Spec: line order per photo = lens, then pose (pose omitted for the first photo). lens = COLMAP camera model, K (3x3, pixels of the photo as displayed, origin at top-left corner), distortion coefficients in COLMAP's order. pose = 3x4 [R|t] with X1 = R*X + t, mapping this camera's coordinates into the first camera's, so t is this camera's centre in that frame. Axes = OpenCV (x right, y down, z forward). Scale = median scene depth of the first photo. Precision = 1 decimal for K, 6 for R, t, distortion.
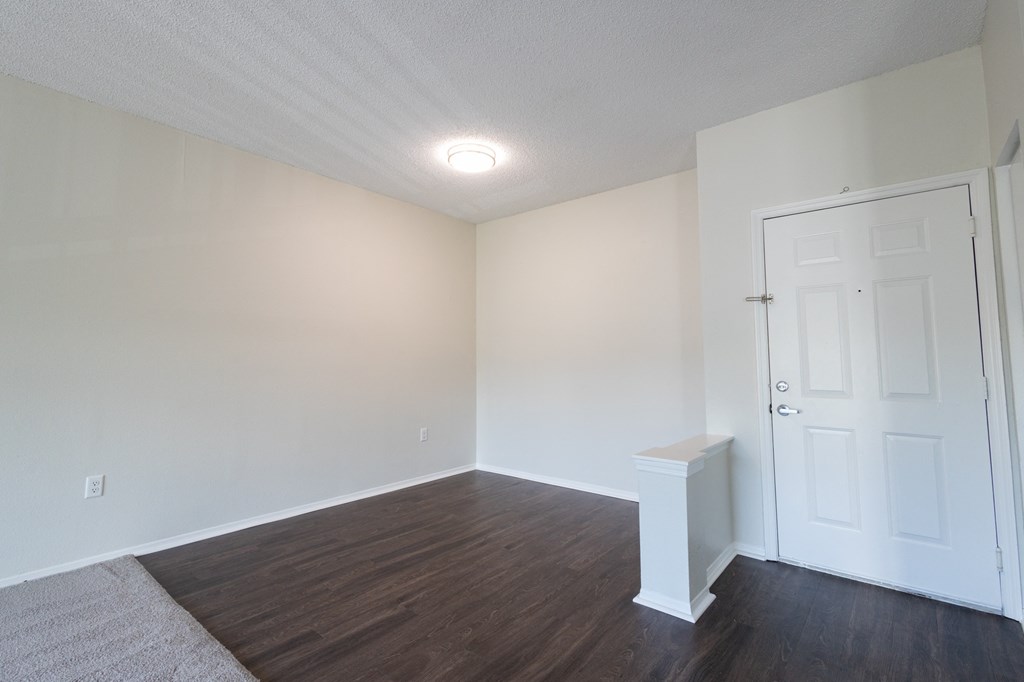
lens RADIAL K [[468.7, 0, 512.2], [0, 468.7, 322.1], [0, 0, 1]] dist [0.002824, -0.000129]
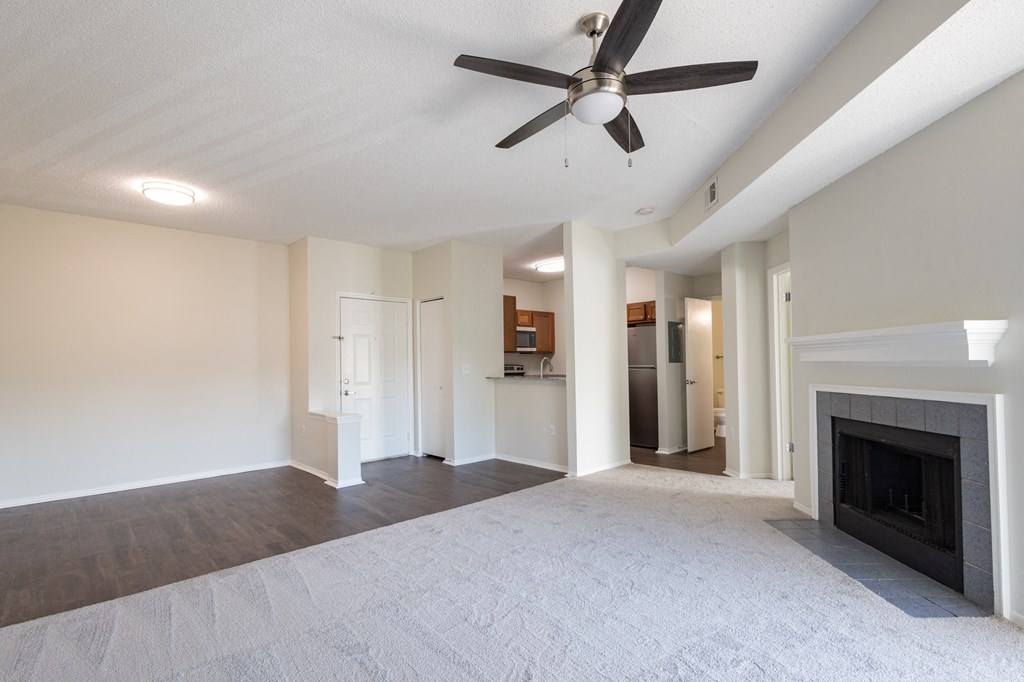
lens RADIAL K [[481.3, 0, 512.0], [0, 481.3, 341.0], [0, 0, 1]] dist [0.001043, -0.000214]
pose [[0.122310, 0.049159, 0.991274, -1.478283], [-0.066525, 0.996933, -0.041231, -0.001600], [-0.990260, -0.060901, 0.125205, 0.027848]]
